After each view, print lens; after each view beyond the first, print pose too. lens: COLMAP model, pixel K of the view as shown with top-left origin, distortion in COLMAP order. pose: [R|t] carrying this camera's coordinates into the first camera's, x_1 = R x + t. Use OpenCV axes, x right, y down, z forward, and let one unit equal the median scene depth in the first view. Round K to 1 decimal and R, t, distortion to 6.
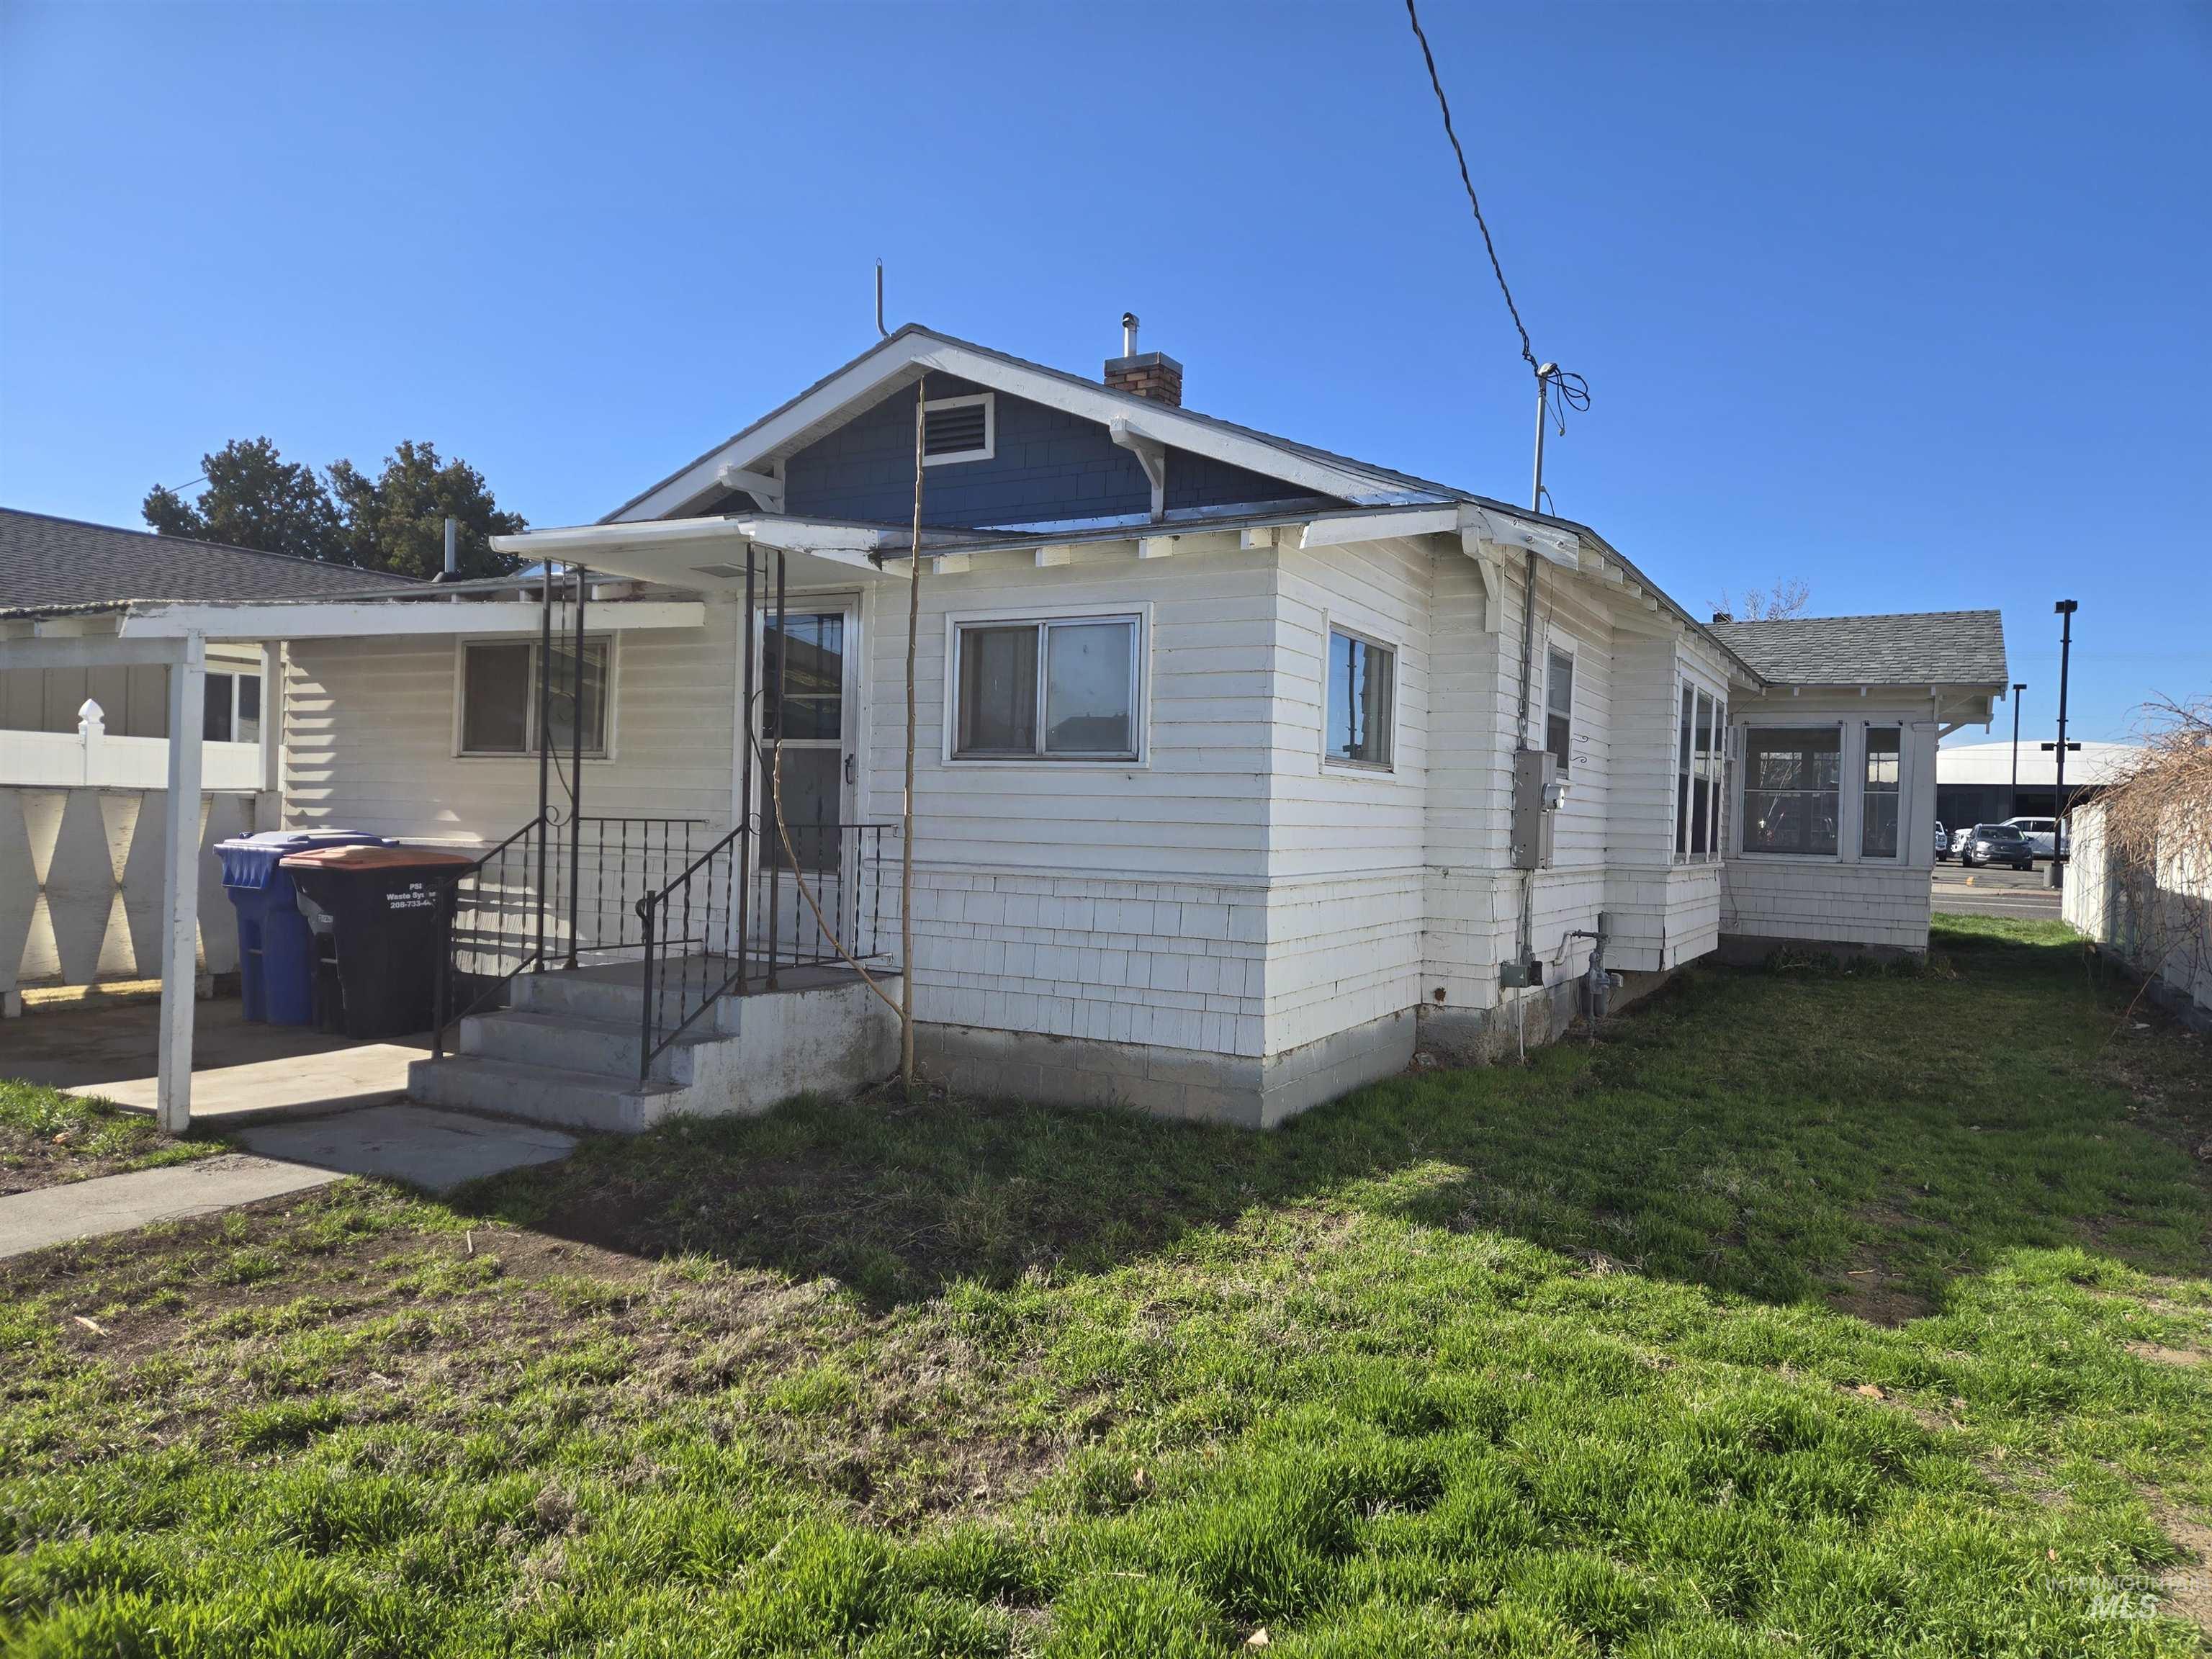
lens RADIAL K [[1445.0, 0, 1109.5], [0, 1445.0, 803.8], [0, 0, 1]] dist [0.050300, -0.043768]
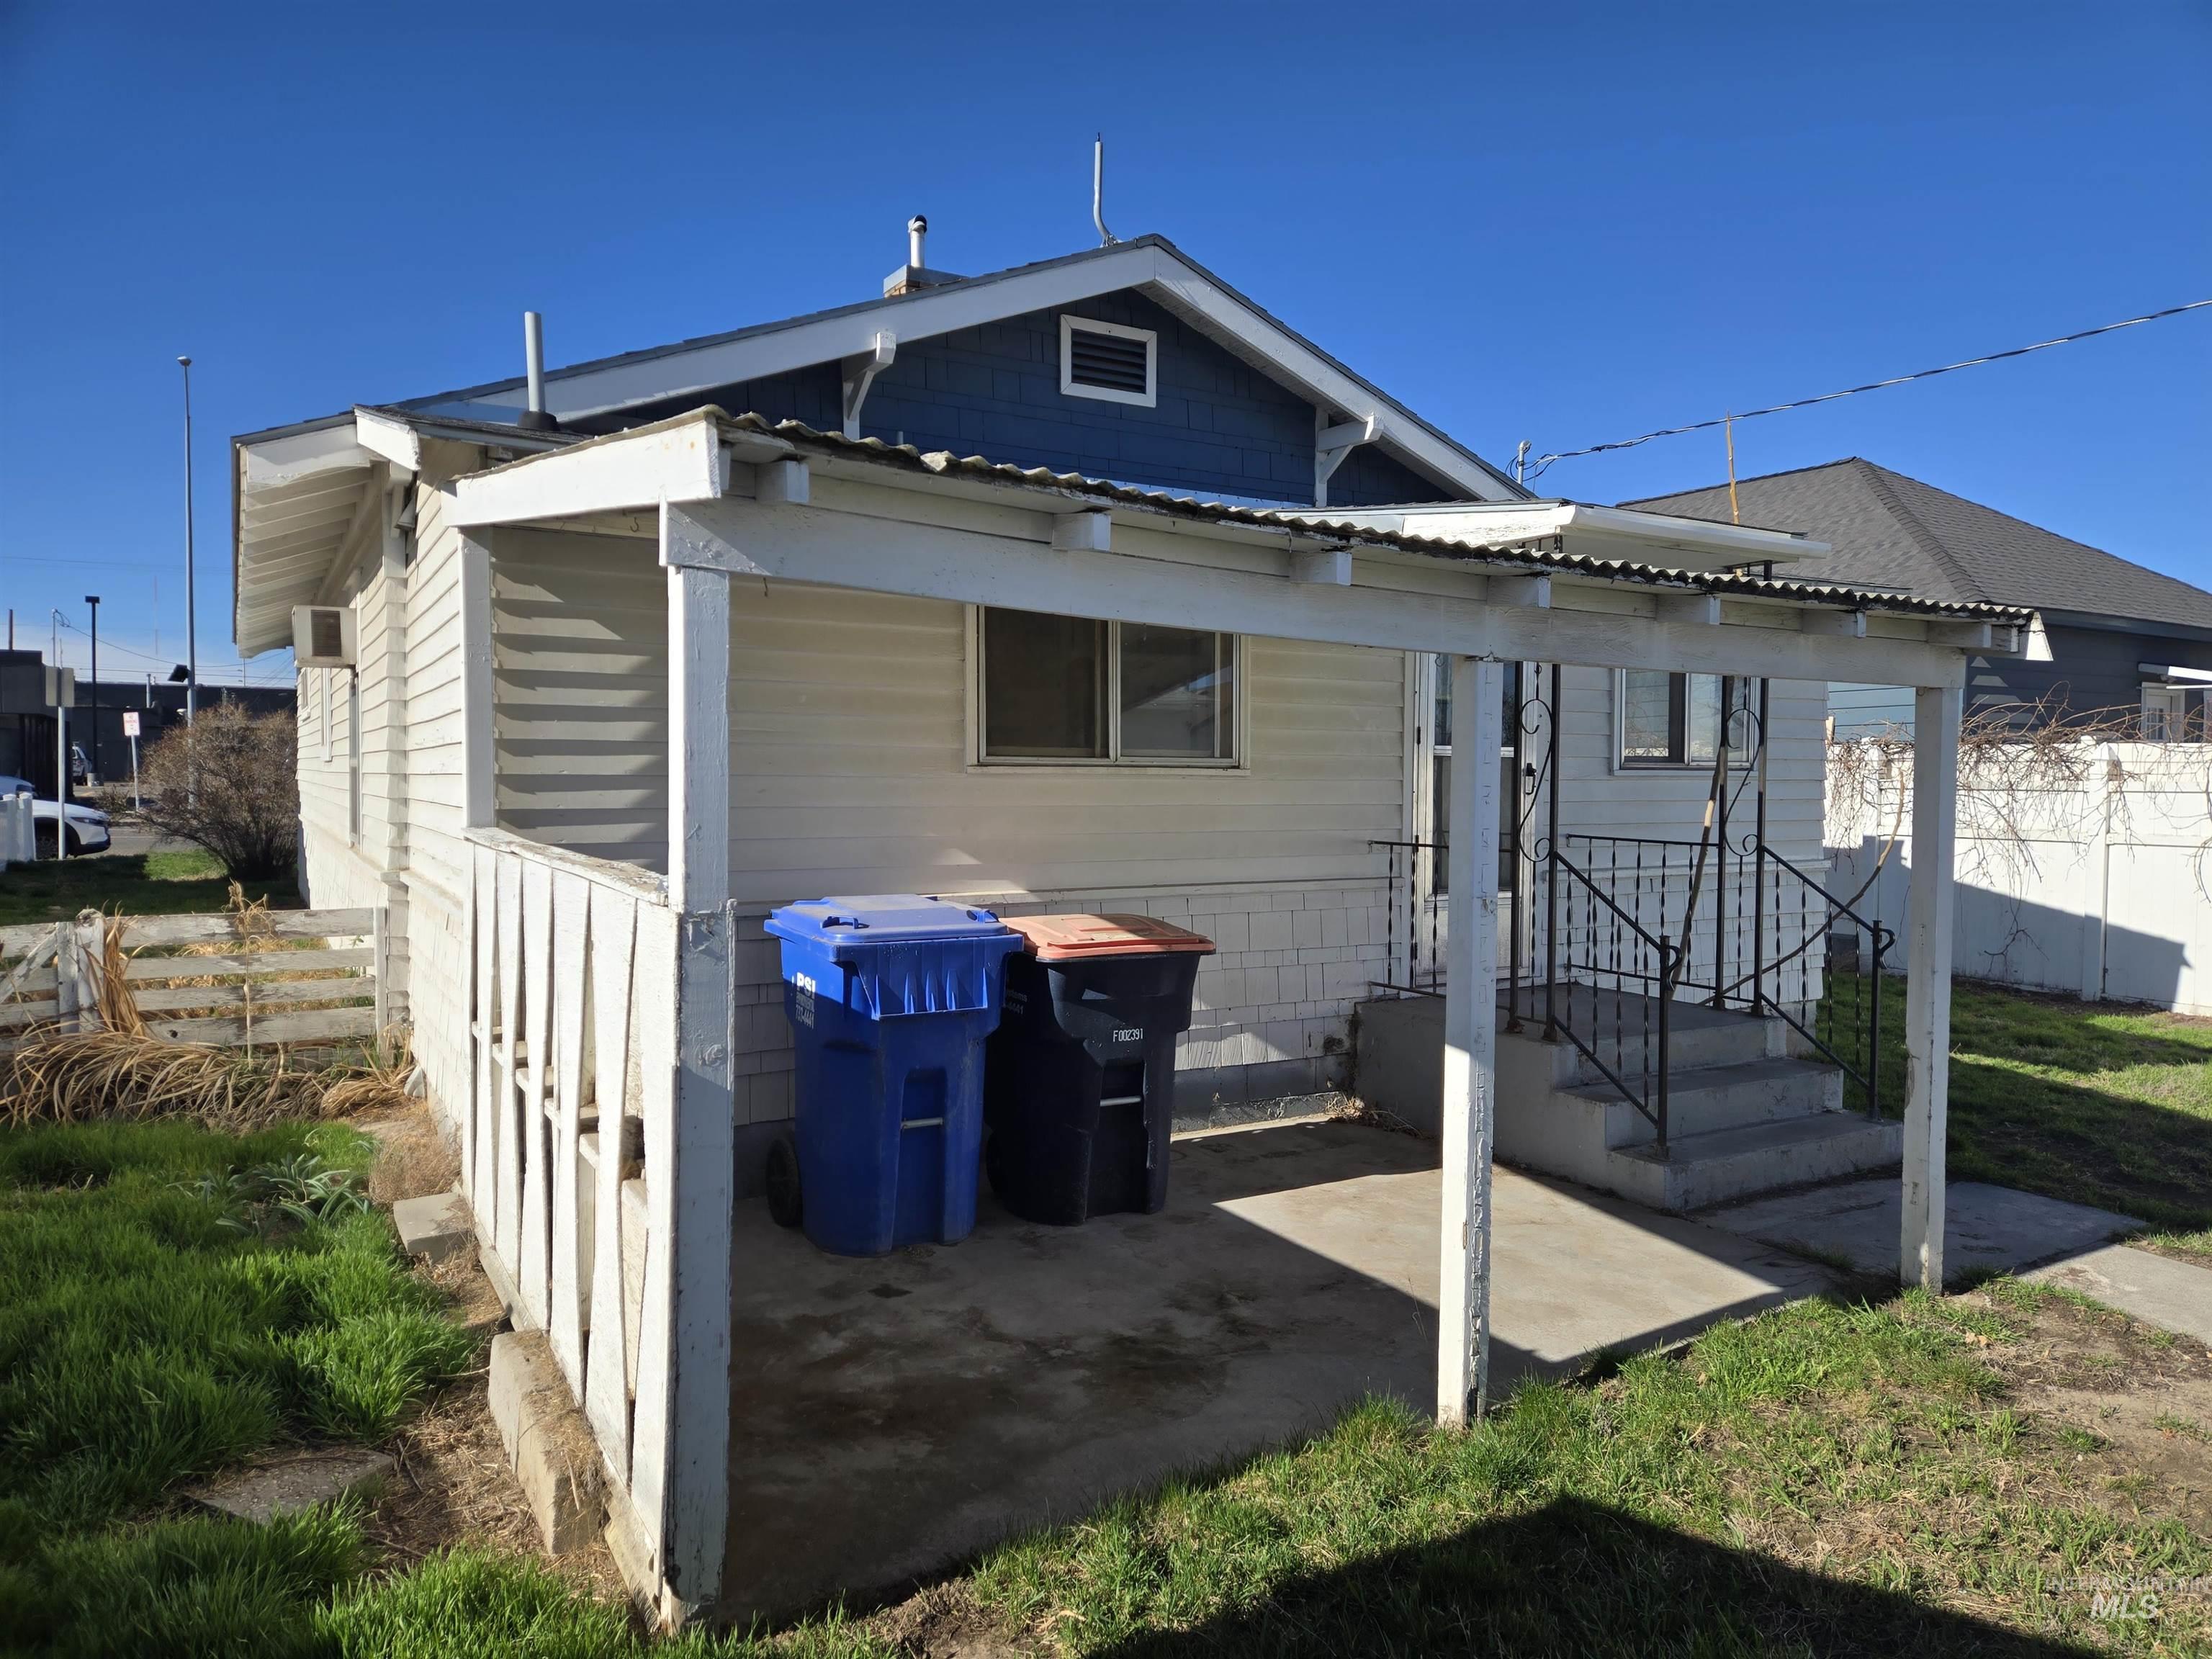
lens RADIAL K [[1475.6, 0, 1102.0], [0, 1475.6, 819.2], [0, 0, 1]] dist [0.083588, -0.072951]
pose [[0.508887, -0.049469, 0.859411, -1.105176], [0.001151, 0.998386, 0.056787, -0.050833], [-0.860833, -0.027909, 0.508122, 0.705458]]
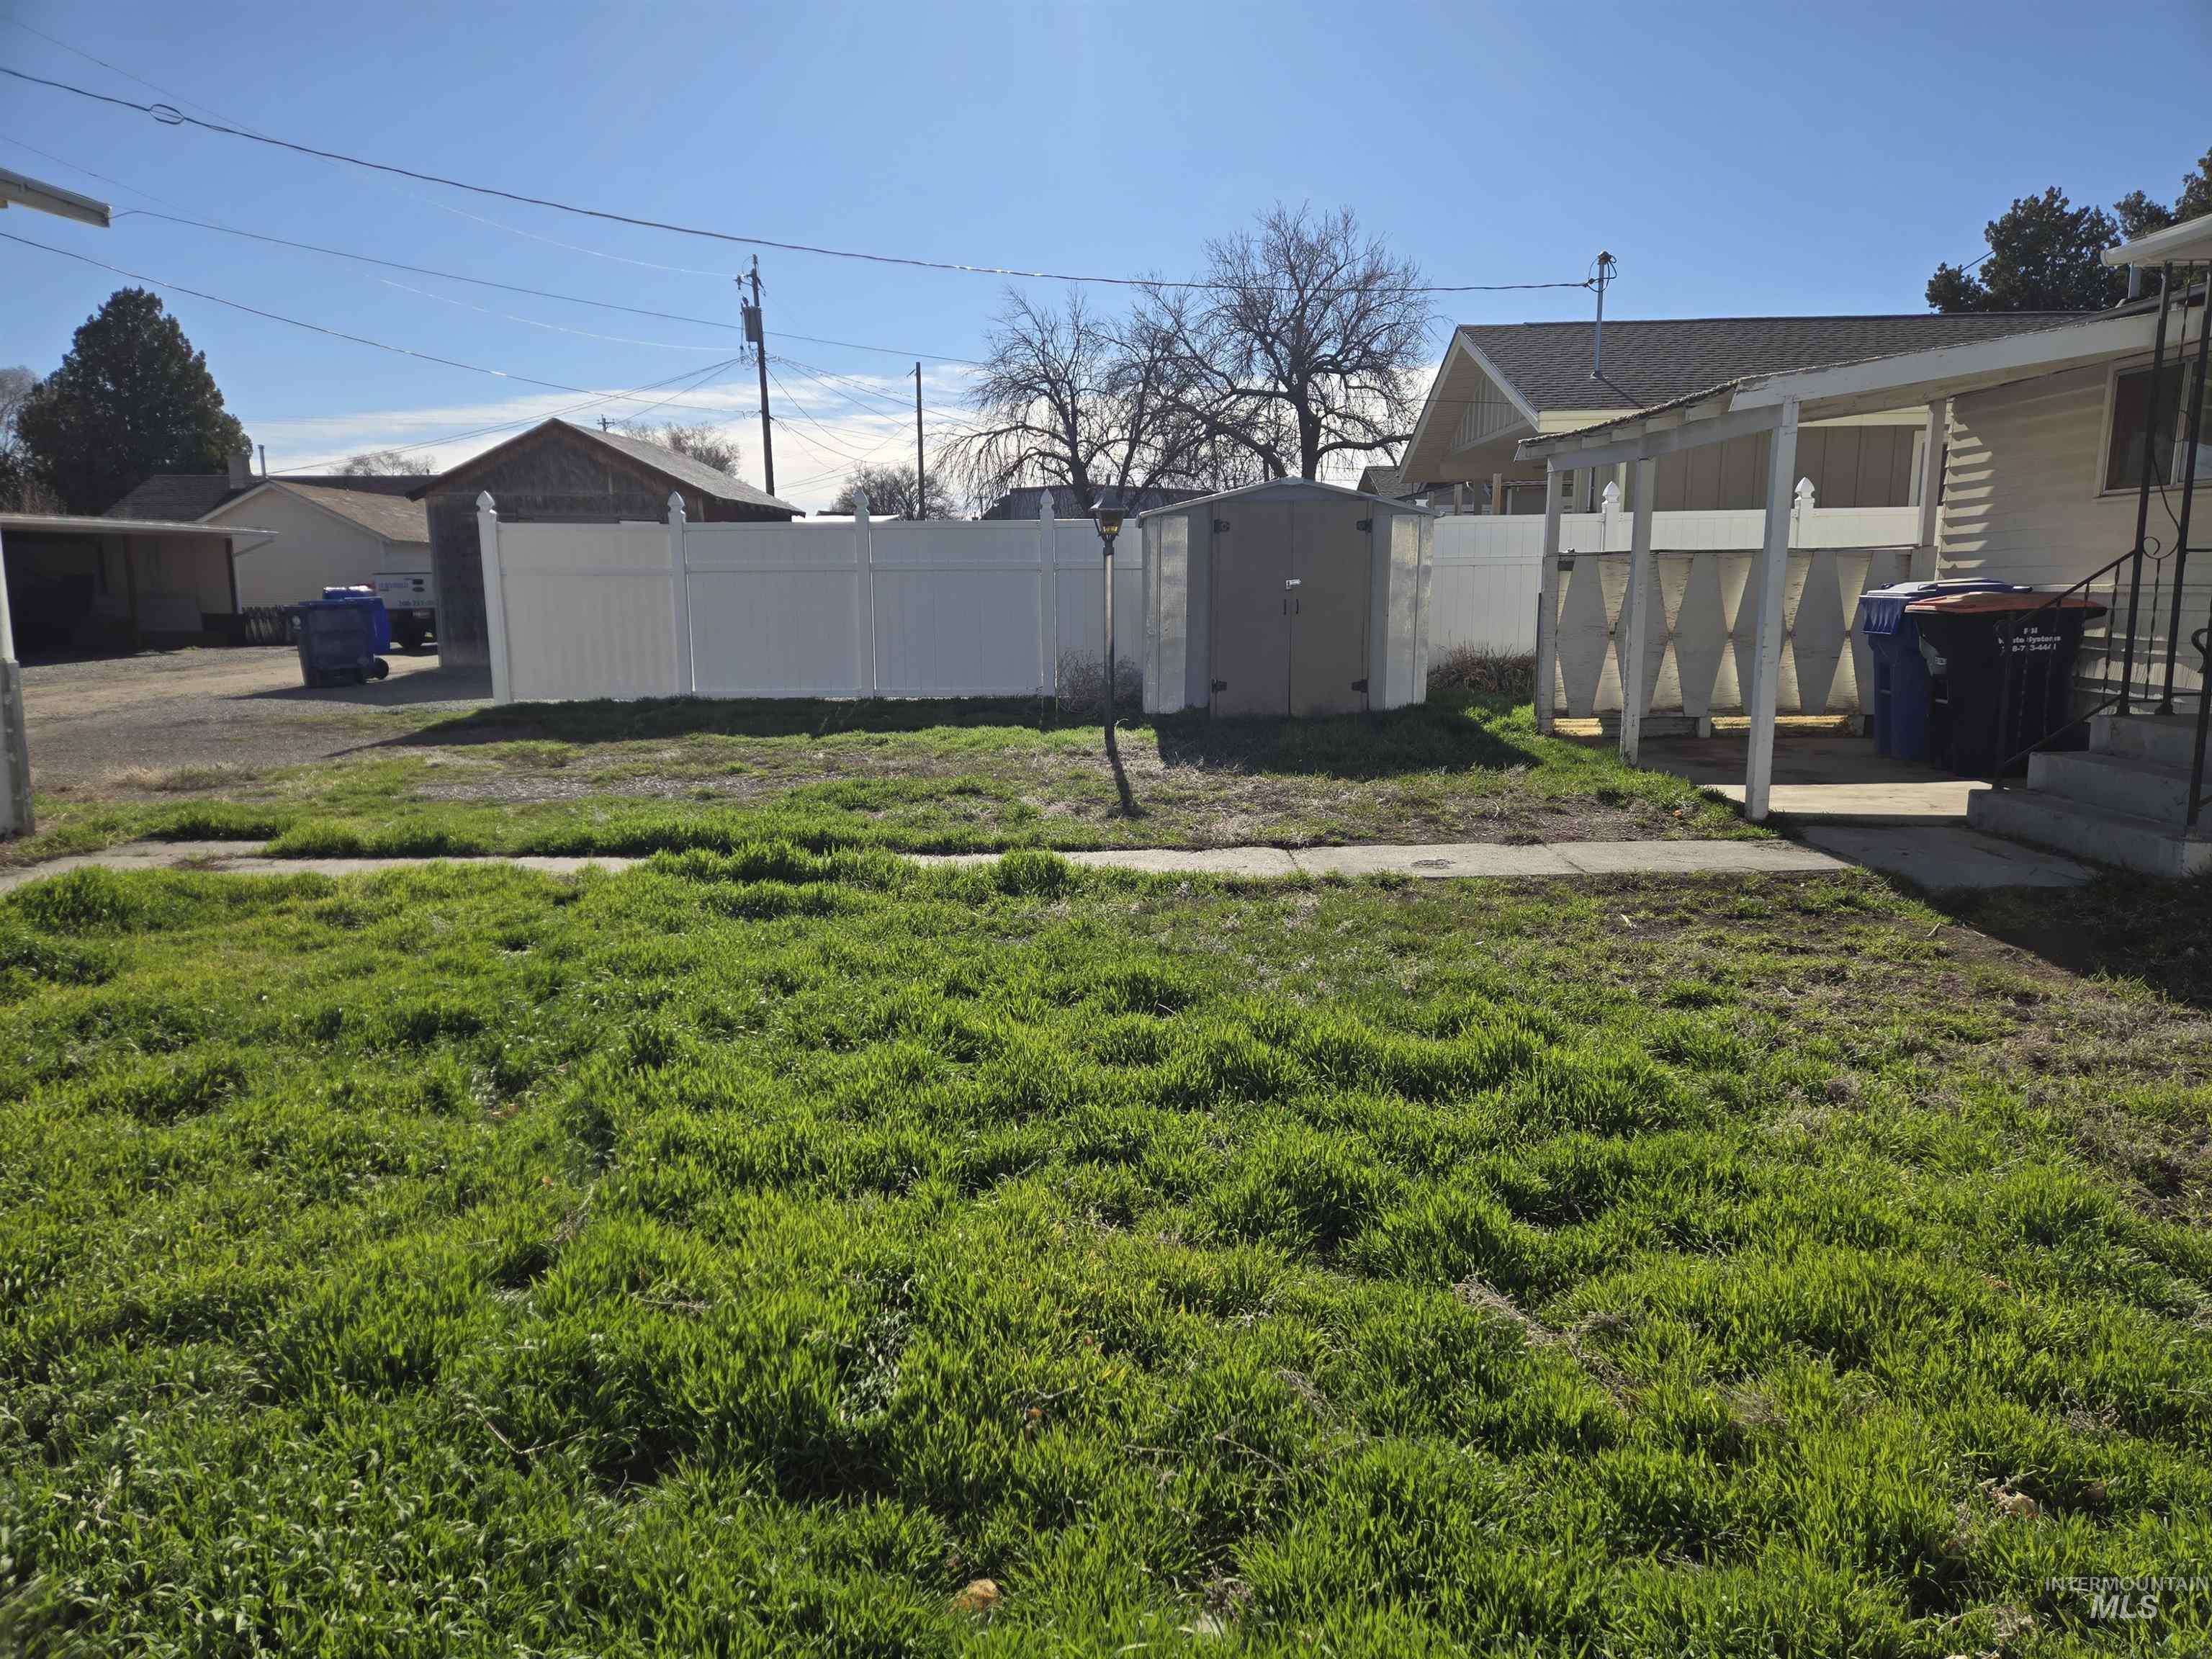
lens RADIAL K [[1462.8, 0, 1070.0], [0, 1462.8, 824.8], [0, 0, 1]] dist [-0.007158, -0.020012]
pose [[0.430192, 0.110513, -0.895947, 0.152901], [0.035272, 0.989663, 0.139008, 0.027809], [0.902048, -0.091402, 0.421847, -0.024888]]
